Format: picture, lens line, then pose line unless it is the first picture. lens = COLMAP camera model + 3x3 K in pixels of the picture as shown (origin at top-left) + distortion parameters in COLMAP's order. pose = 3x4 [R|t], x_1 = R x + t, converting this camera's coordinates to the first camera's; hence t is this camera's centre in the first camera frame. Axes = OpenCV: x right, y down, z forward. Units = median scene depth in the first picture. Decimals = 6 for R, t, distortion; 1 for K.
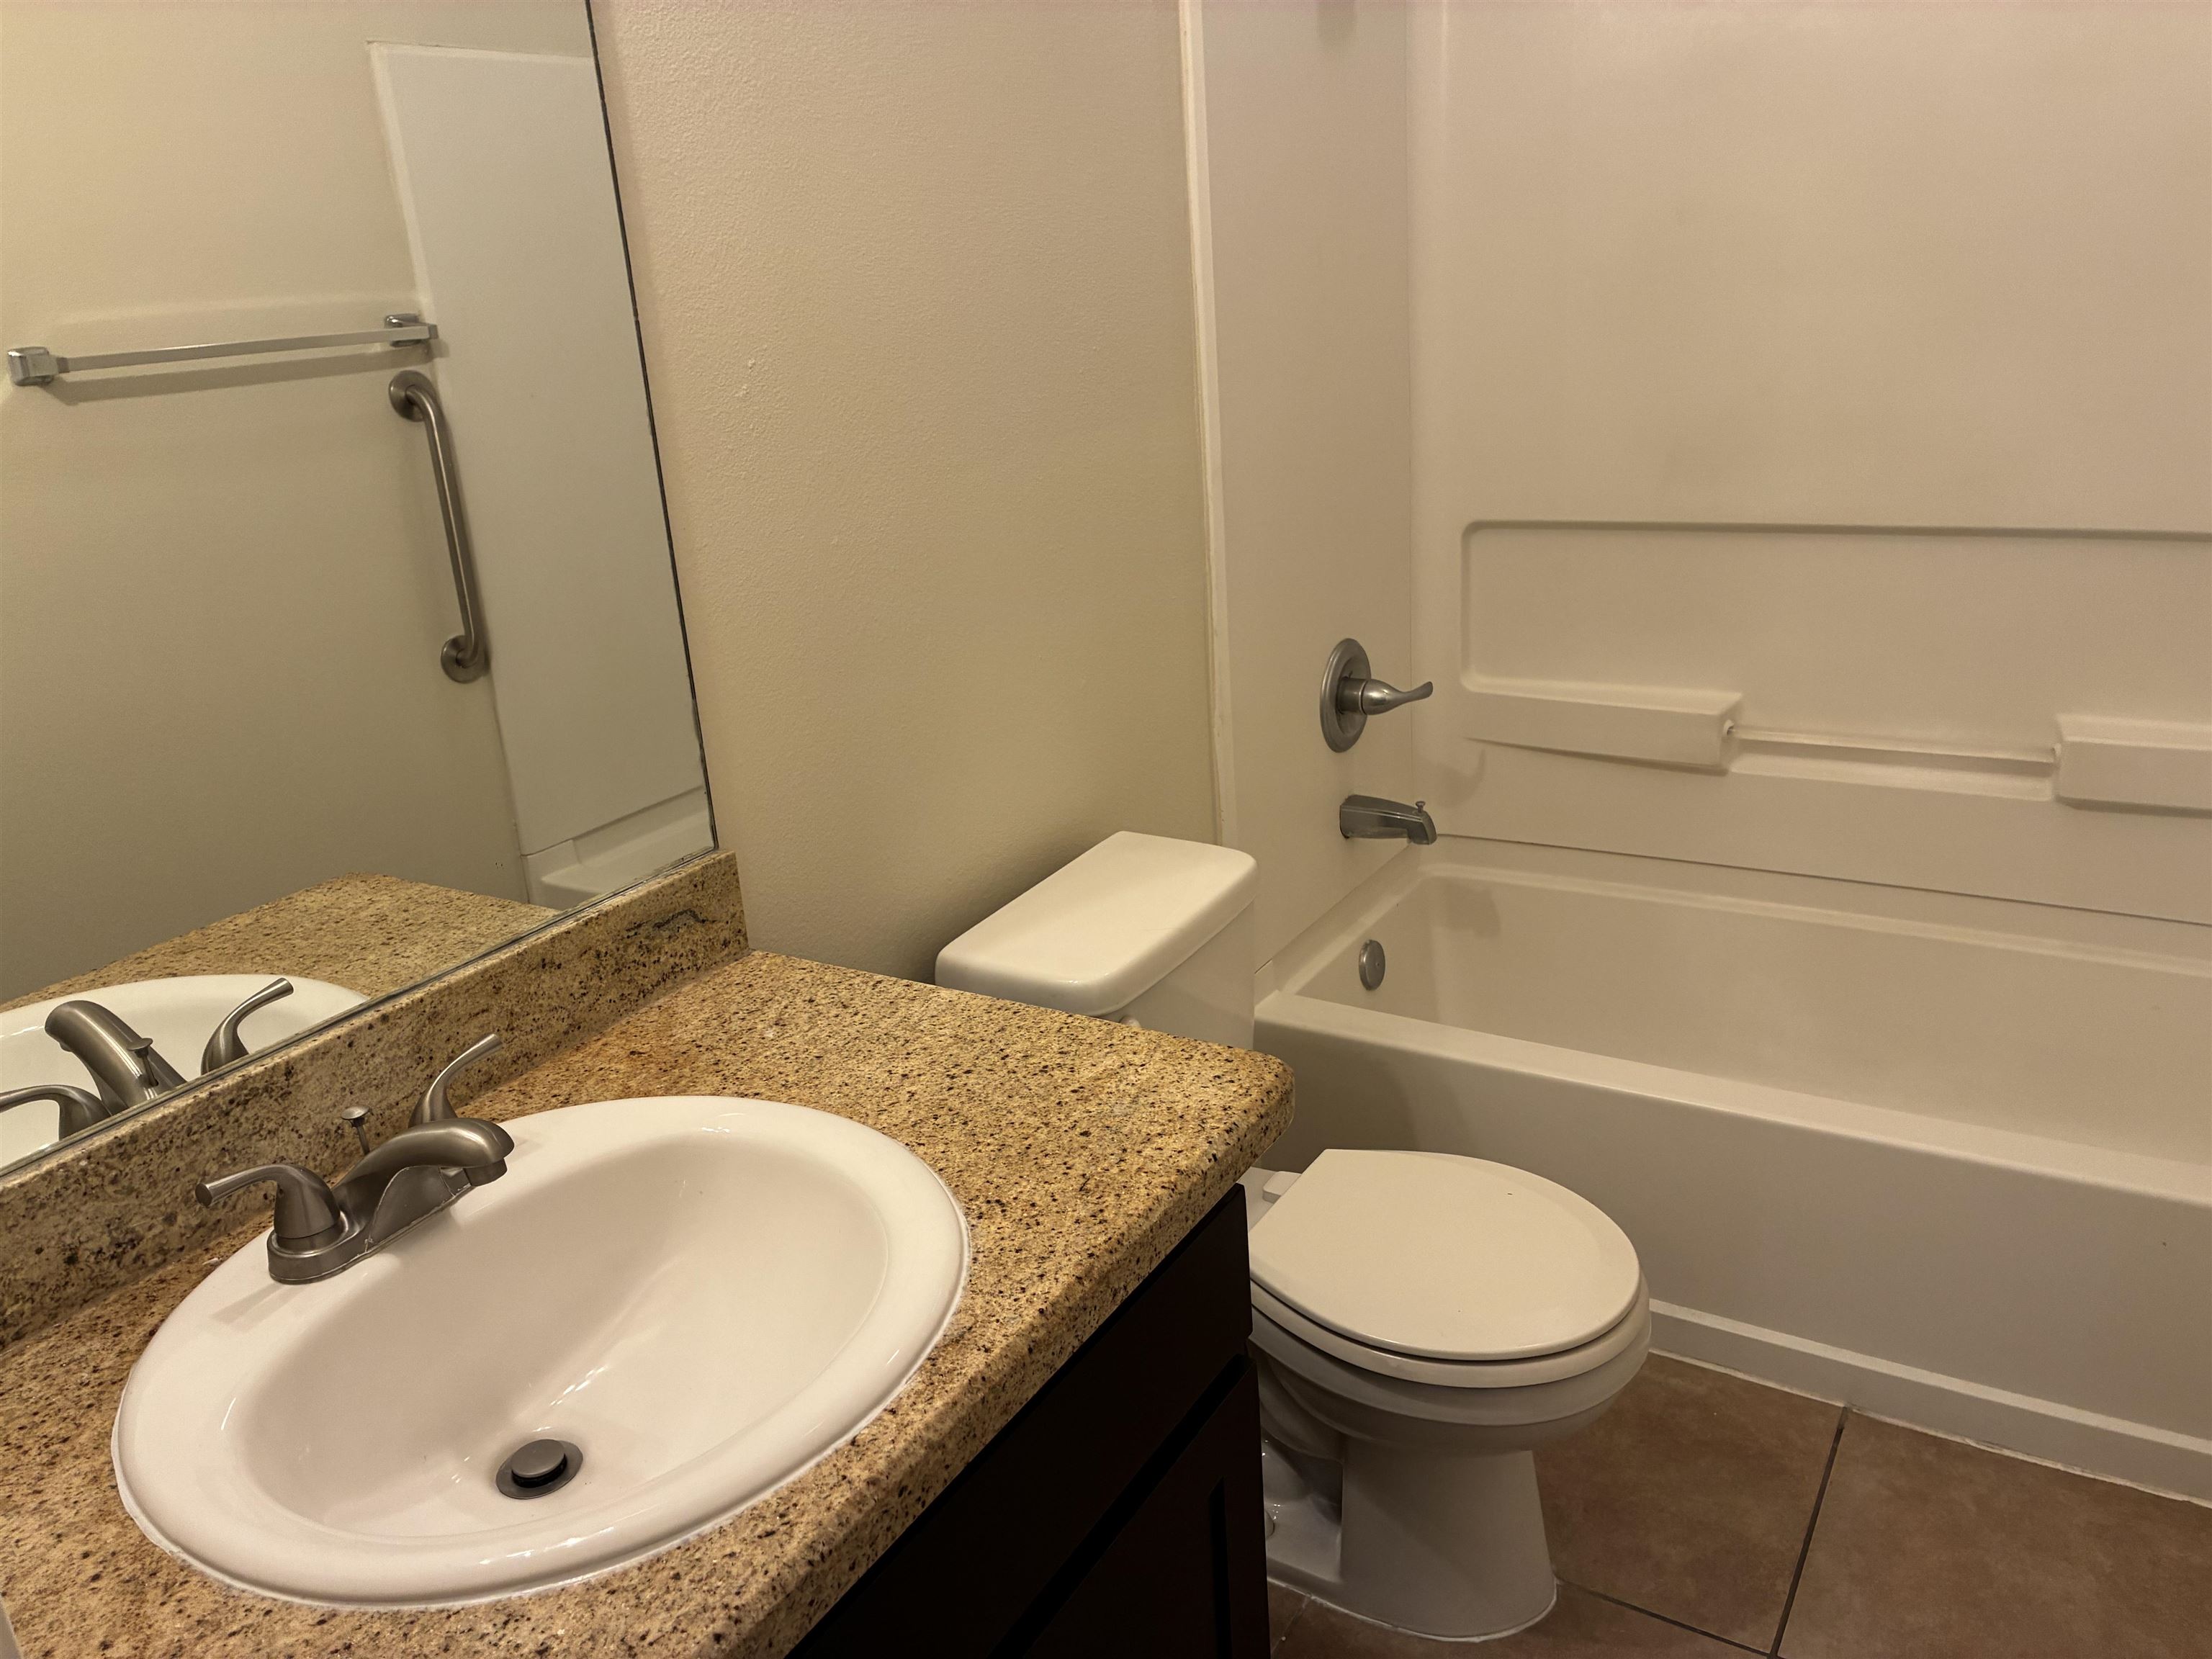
lens RADIAL K [[1683.8, 0, 1099.7], [0, 1683.8, 821.9], [0, 0, 1]] dist [0.058241, -0.071595]
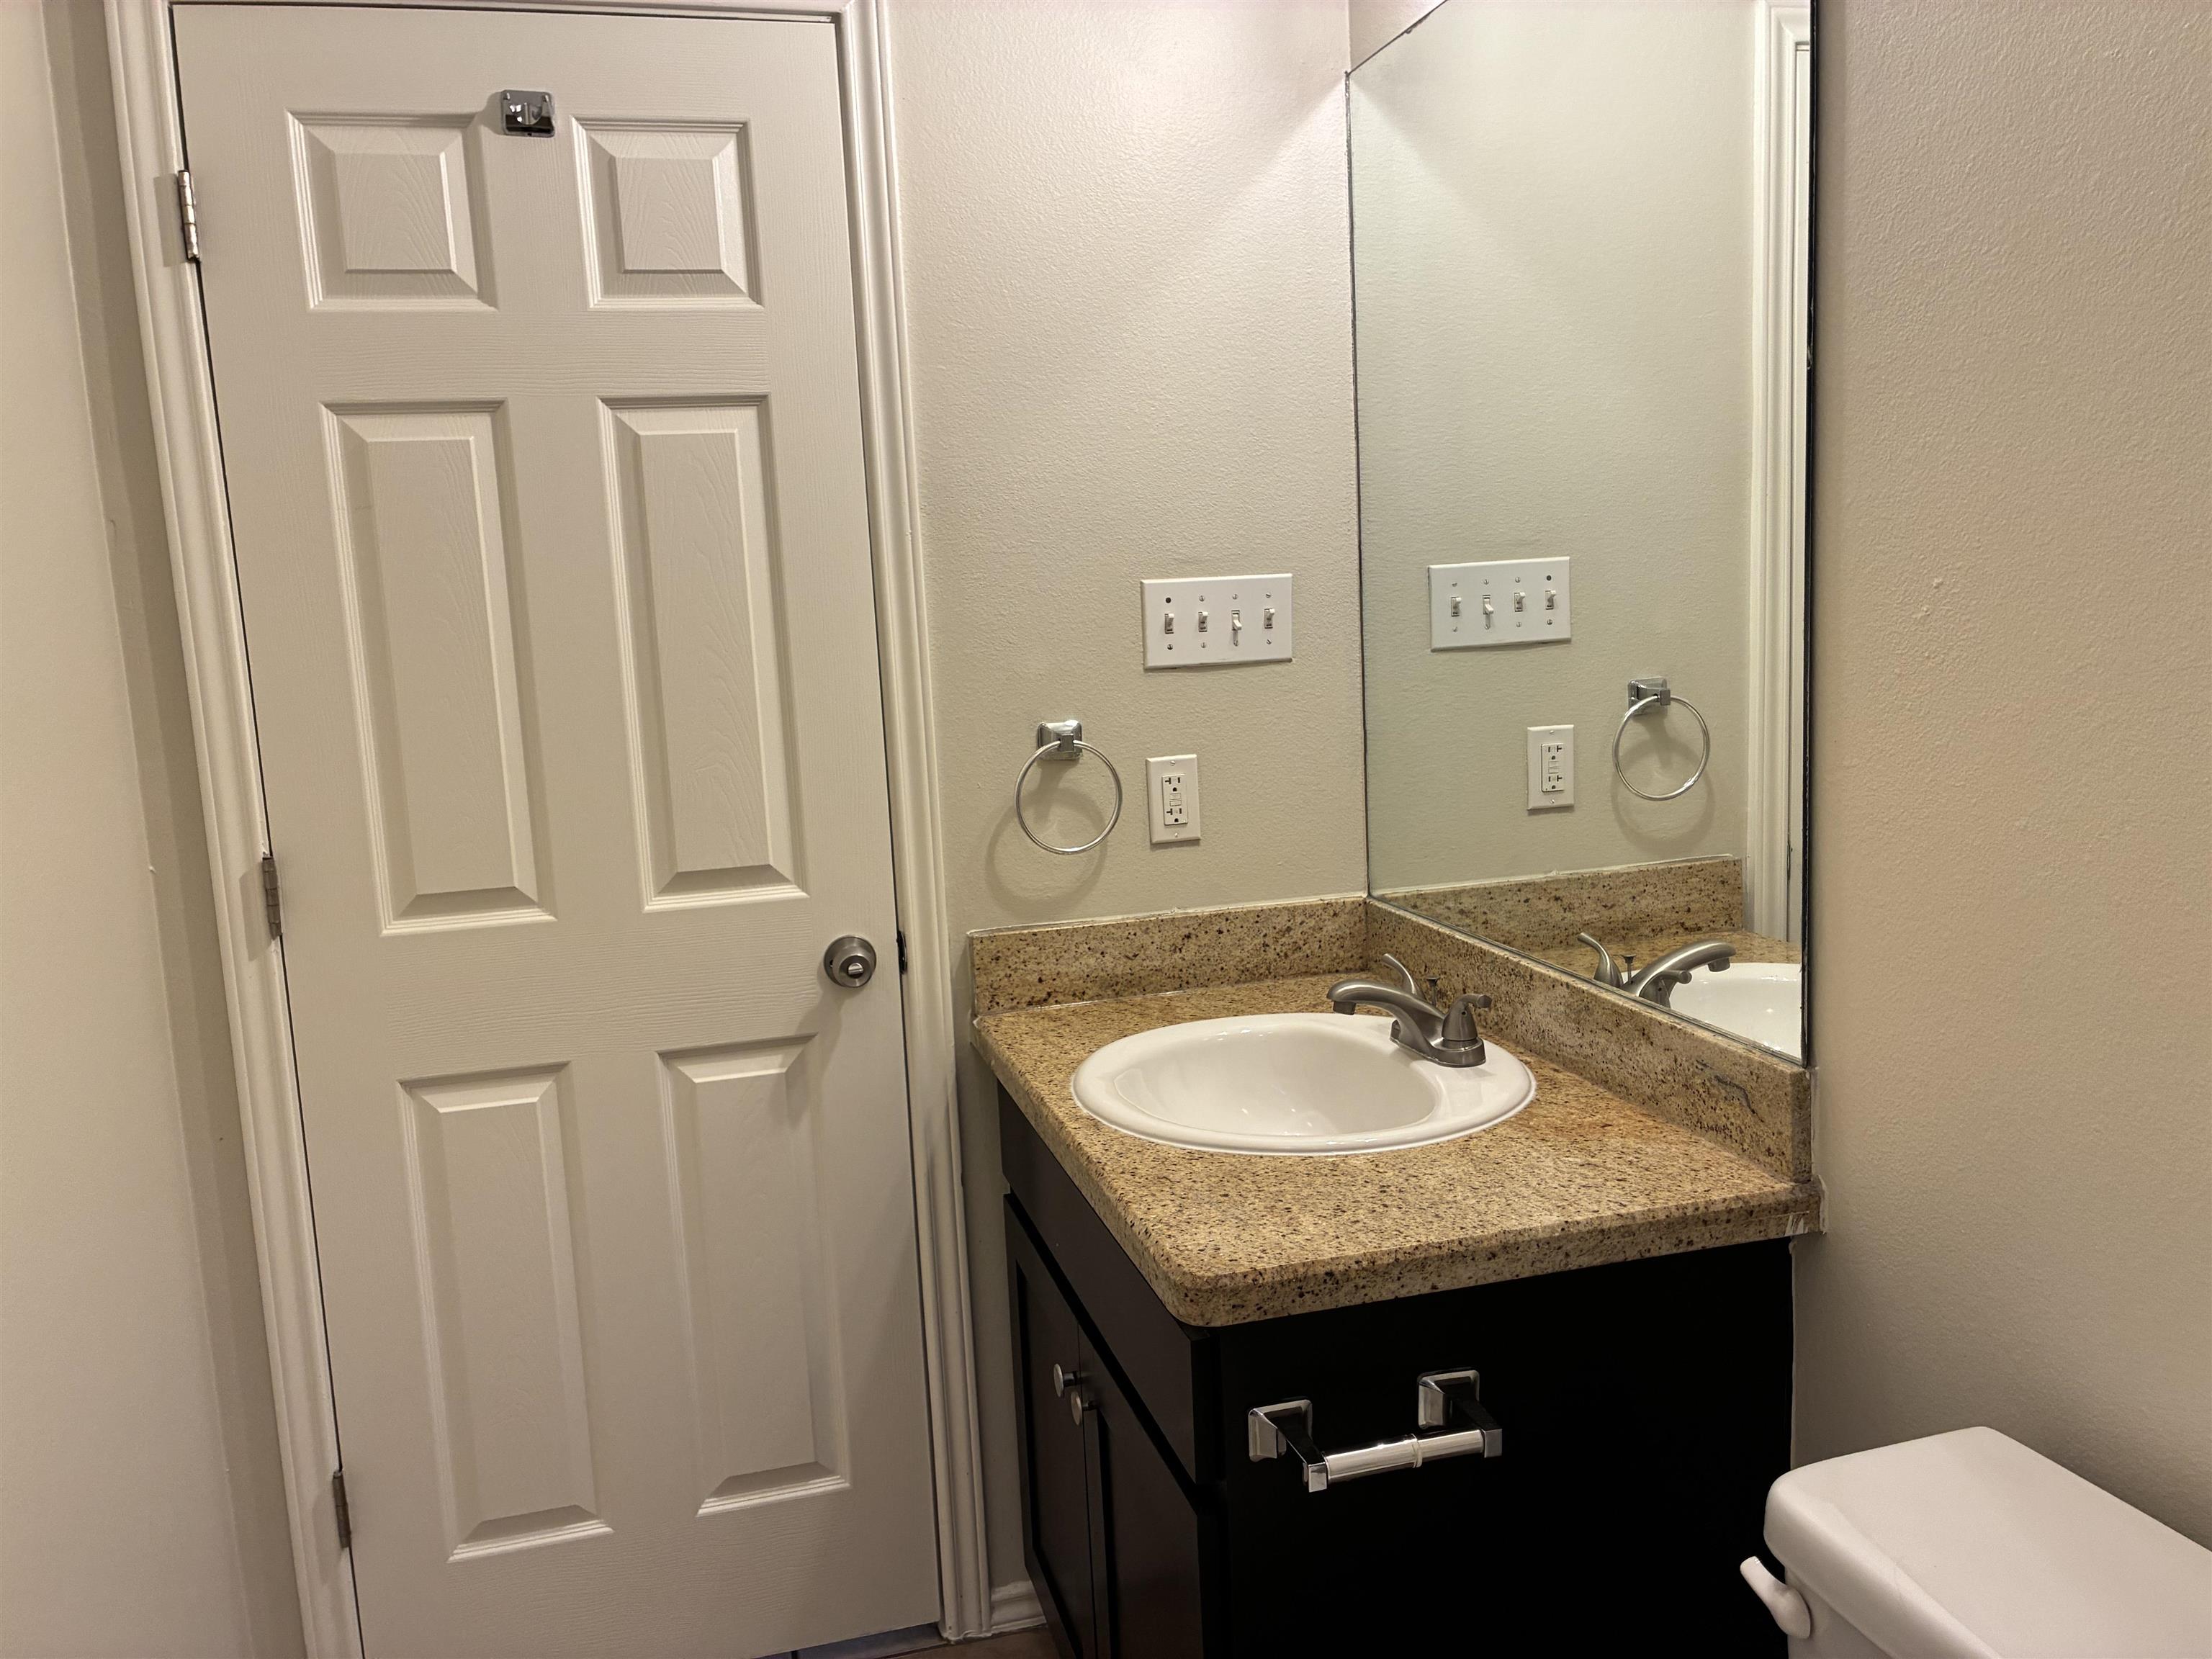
lens RADIAL K [[1683.8, 0, 1099.7], [0, 1683.8, 821.9], [0, 0, 1]] dist [0.058241, -0.071595]
pose [[-0.688208, 0.201358, -0.697012, 0.737180], [-0.138385, 0.906644, 0.398555, -0.468409], [0.712193, 0.370745, -0.596095, 1.324369]]
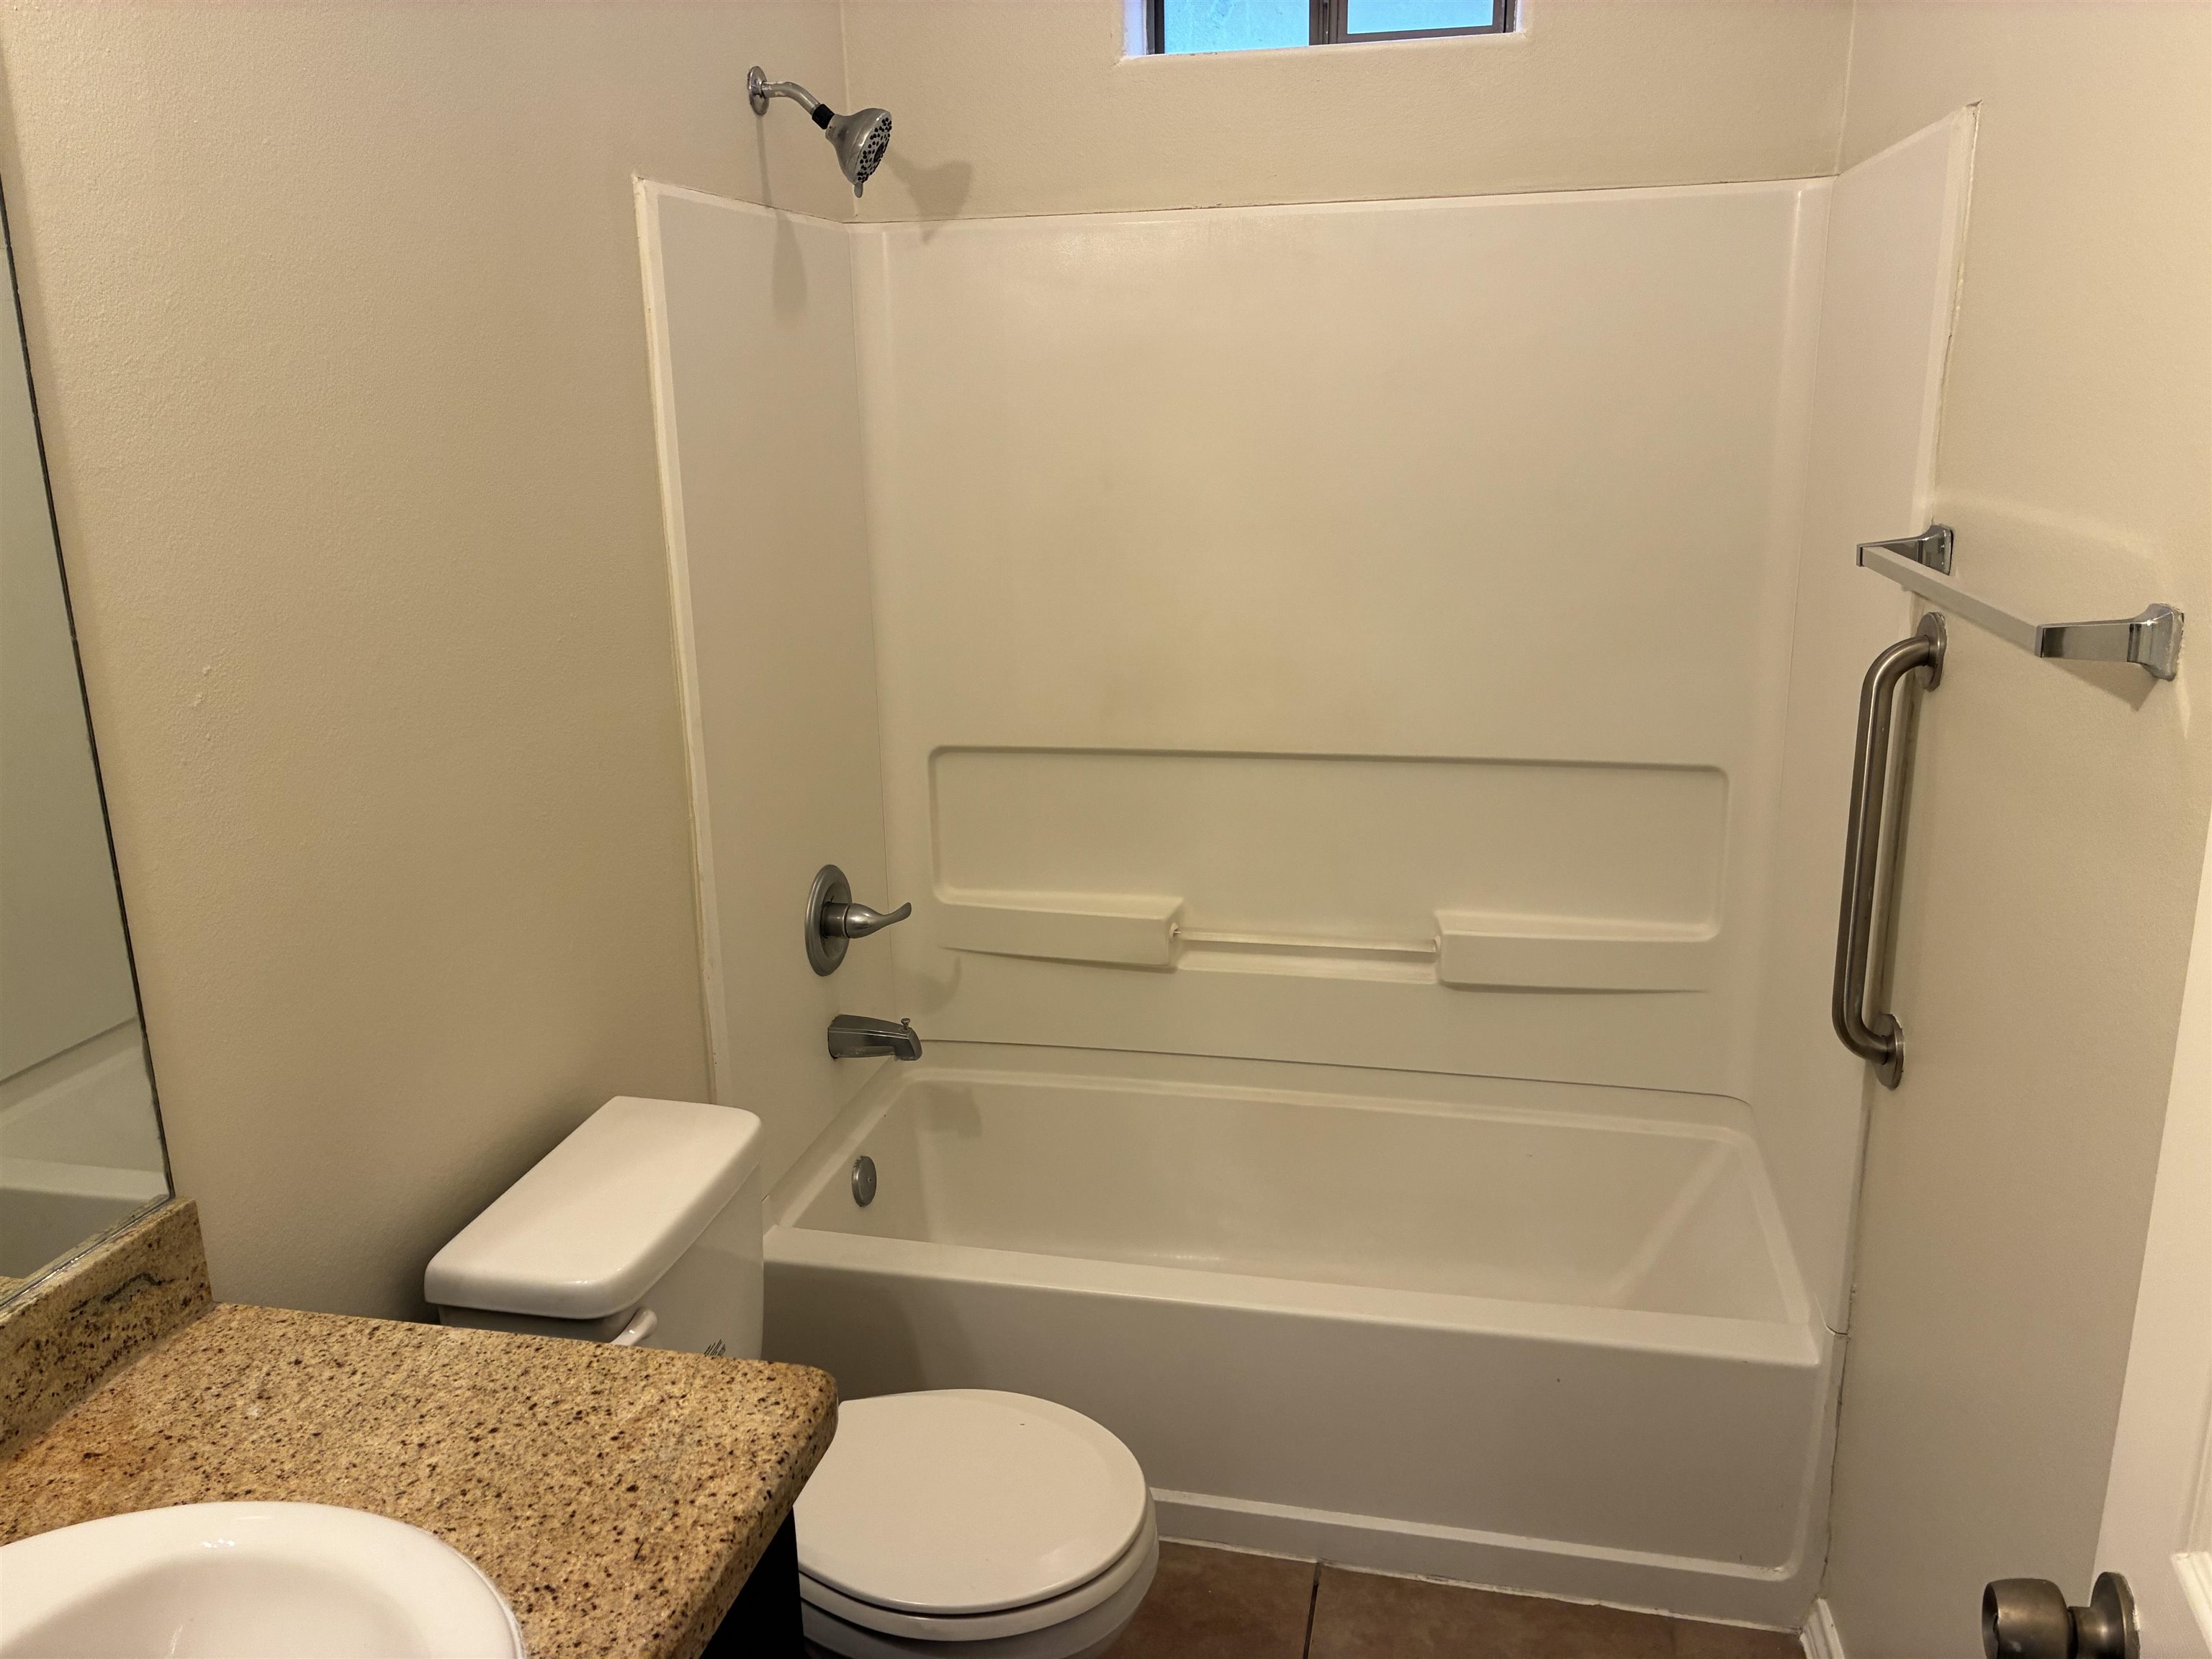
lens RADIAL K [[1673.6, 0, 1106.0], [0, 1673.6, 829.5], [0, 0, 1]] dist [0.085176, -0.113187]
pose [[0.944957, -0.034960, 0.325321, -0.046597], [0.060922, 0.995688, -0.069961, -0.092226], [-0.321472, 0.085929, 0.943012, -0.040056]]
